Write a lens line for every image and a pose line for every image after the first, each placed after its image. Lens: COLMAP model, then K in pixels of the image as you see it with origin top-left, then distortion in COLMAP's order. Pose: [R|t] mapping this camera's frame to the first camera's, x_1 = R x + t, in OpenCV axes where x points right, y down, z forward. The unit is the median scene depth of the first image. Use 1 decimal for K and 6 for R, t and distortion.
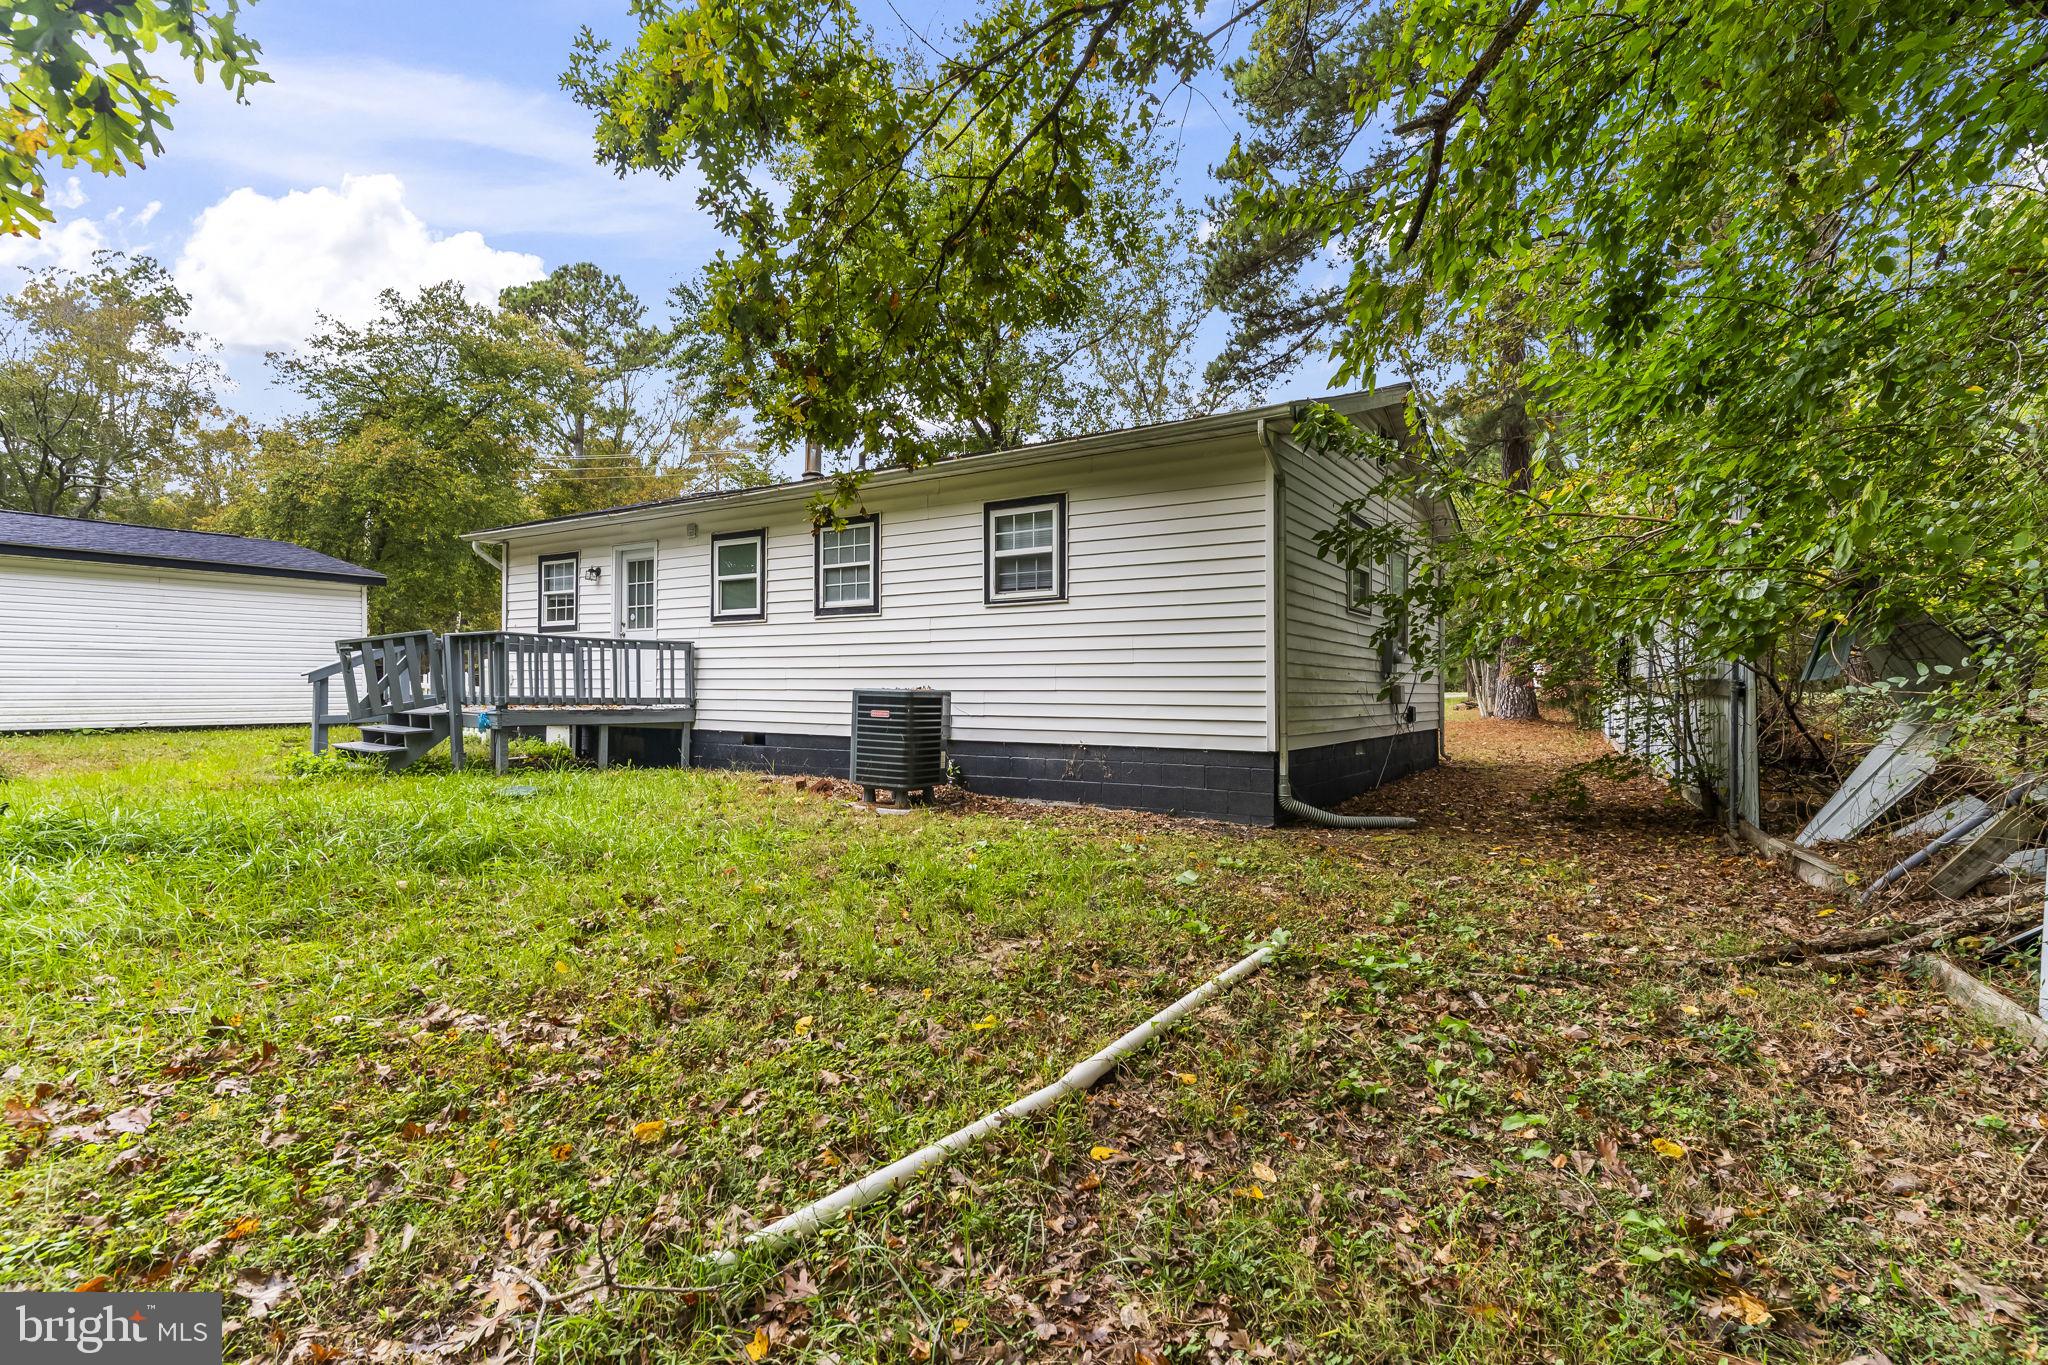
lens RADIAL K [[1007.6, 0, 1024.2], [0, 1007.6, 675.9], [0, 0, 1]] dist [-0.000104, 0.000245]
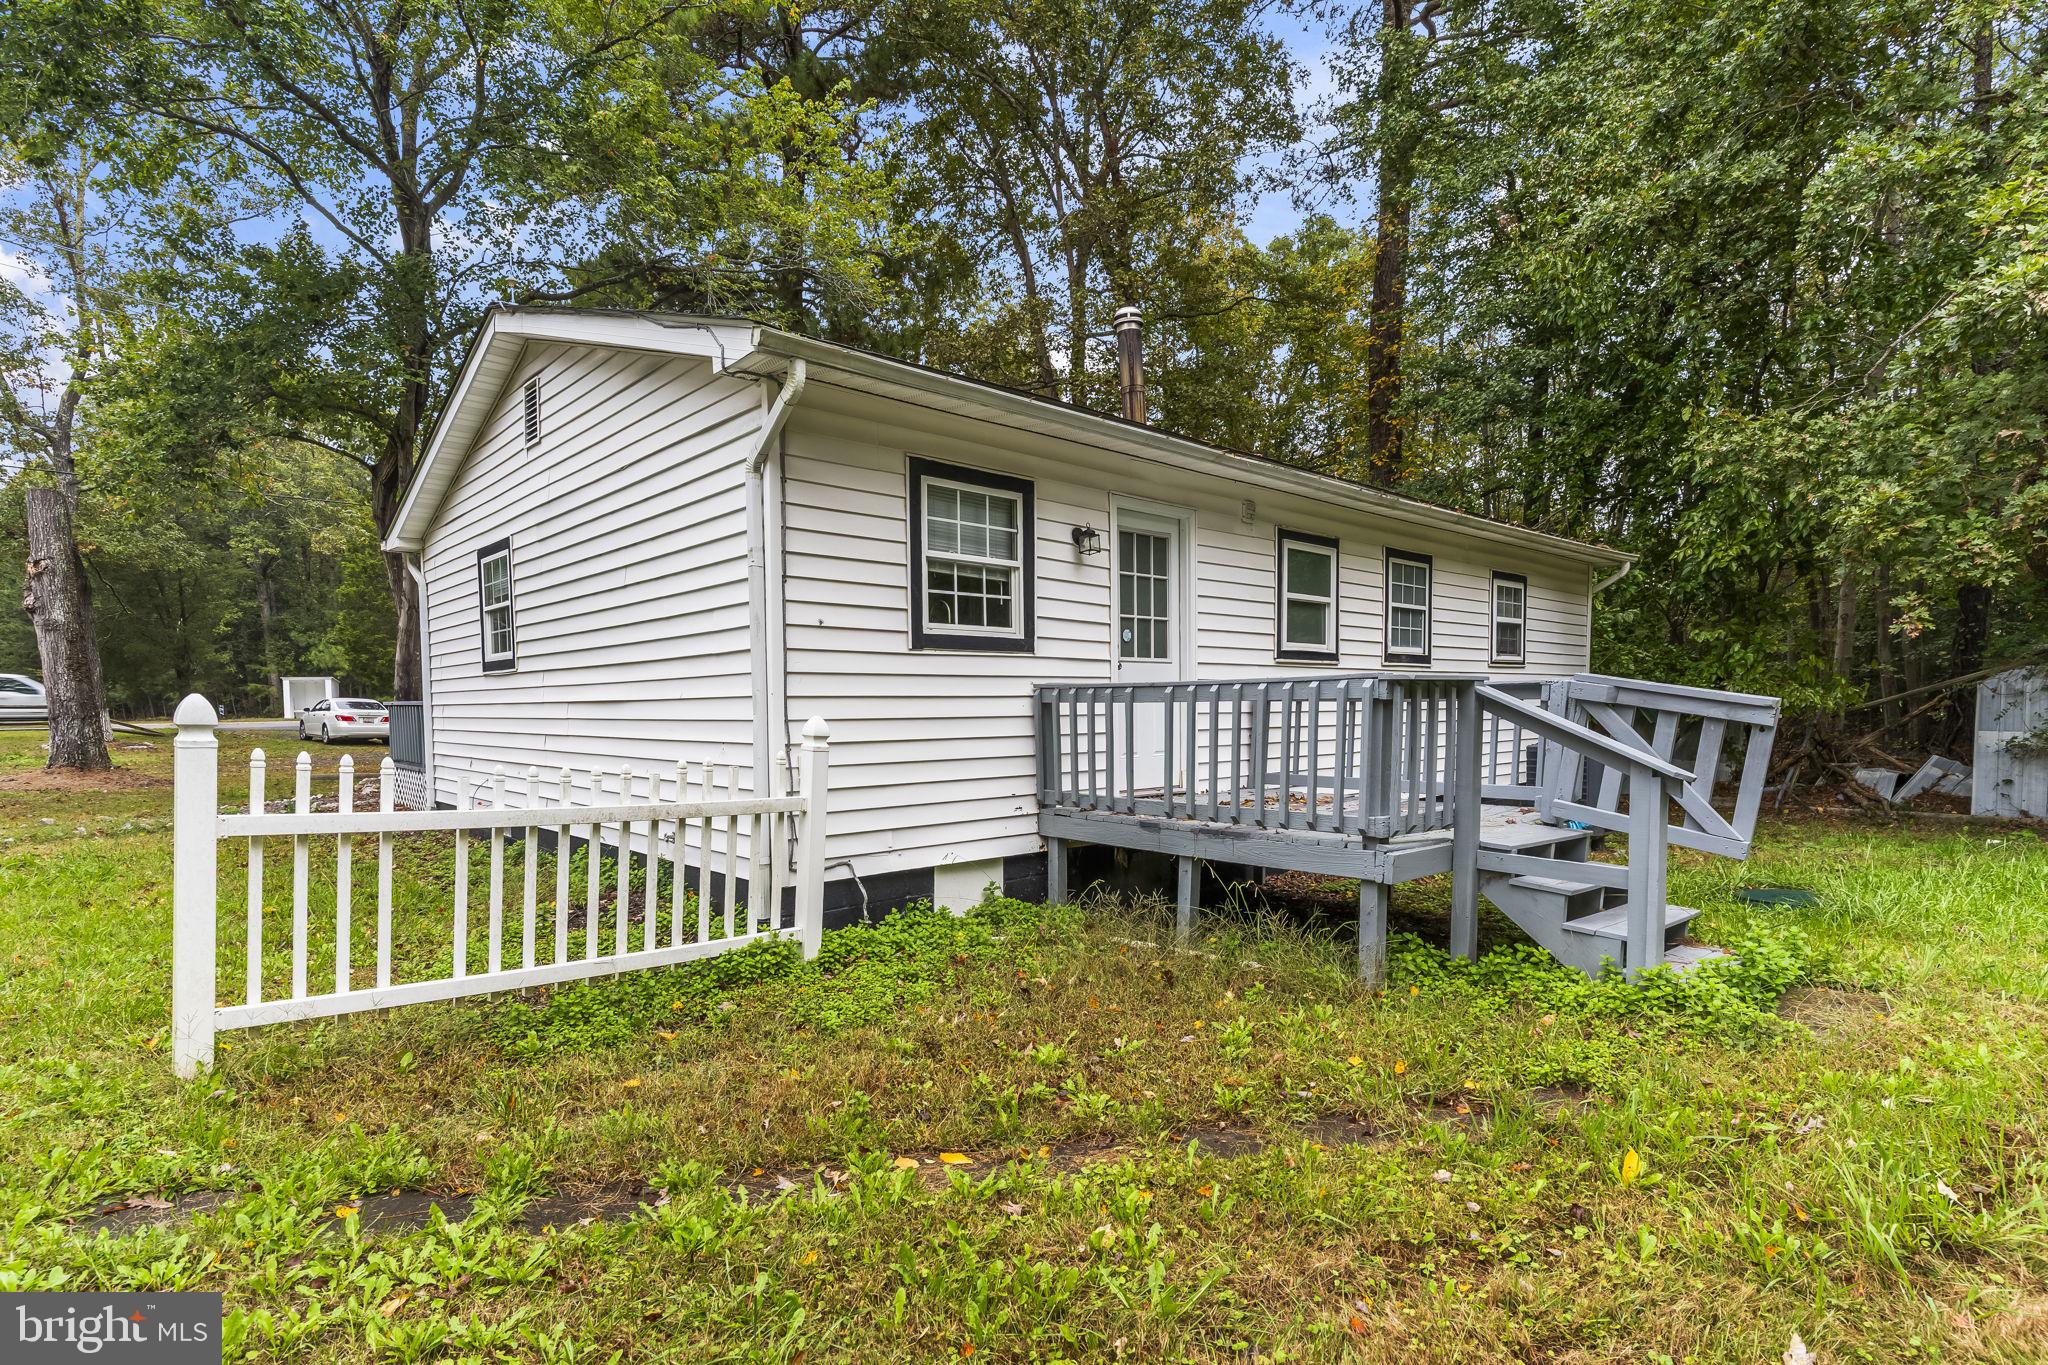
lens RADIAL K [[1007.6, 0, 1021.8], [0, 1007.6, 702.2], [0, 0, 1]] dist [-0.000104, 0.000245]
pose [[0.254663, -0.002915, 0.967025, -1.084527], [-0.001507, 0.999993, 0.003411, -0.029213], [-0.967029, -0.002326, 0.254657, 1.082133]]
